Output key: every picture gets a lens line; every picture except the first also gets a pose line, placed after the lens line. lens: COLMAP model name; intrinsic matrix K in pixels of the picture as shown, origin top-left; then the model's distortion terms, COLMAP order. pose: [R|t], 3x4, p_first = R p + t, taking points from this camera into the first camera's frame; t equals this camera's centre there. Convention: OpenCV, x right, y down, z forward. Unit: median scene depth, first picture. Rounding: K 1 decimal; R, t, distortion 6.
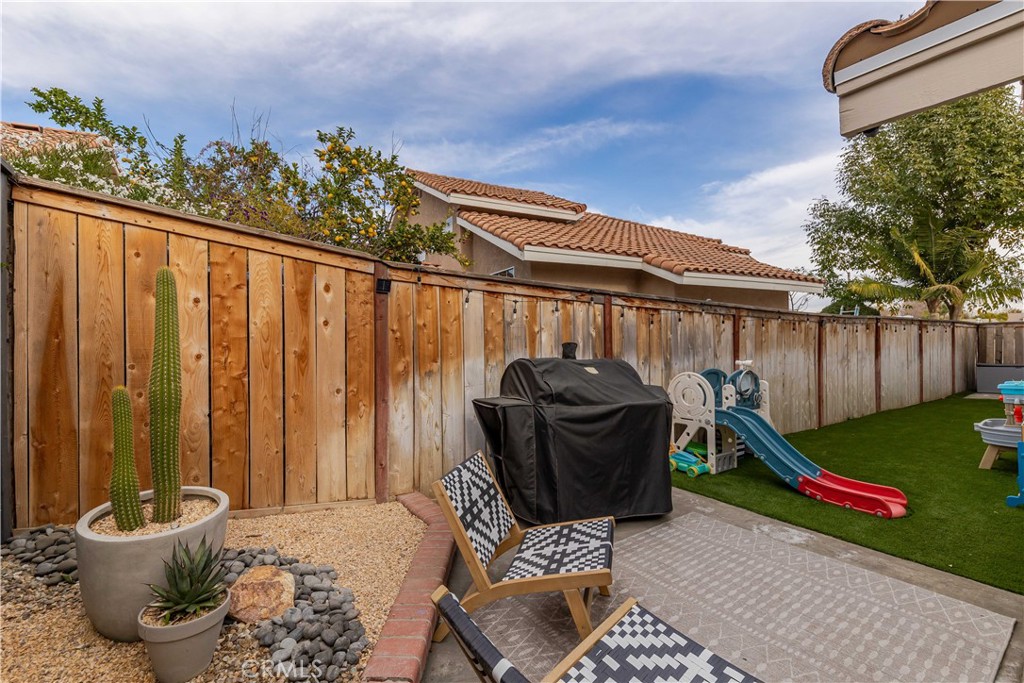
lens RADIAL K [[433.4, 0, 512.0], [0, 433.4, 341.5], [0, 0, 1]] dist [-0.000267, -0.000113]
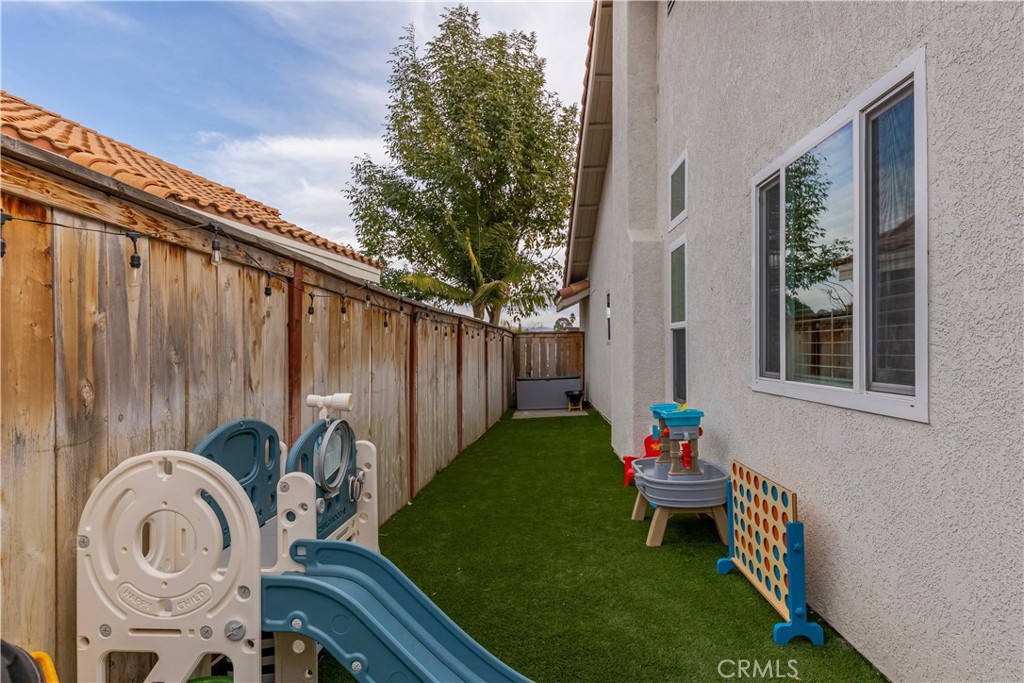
lens RADIAL K [[673.2, 0, 512.0], [0, 673.2, 341.5], [0, 0, 1]] dist [0.053814, -0.055624]
pose [[0.663883, 0.013021, 0.747723, 0.197750], [0.000108, 0.999847, -0.017508, 0.008862], [-0.747836, 0.011704, 0.663780, 0.471965]]
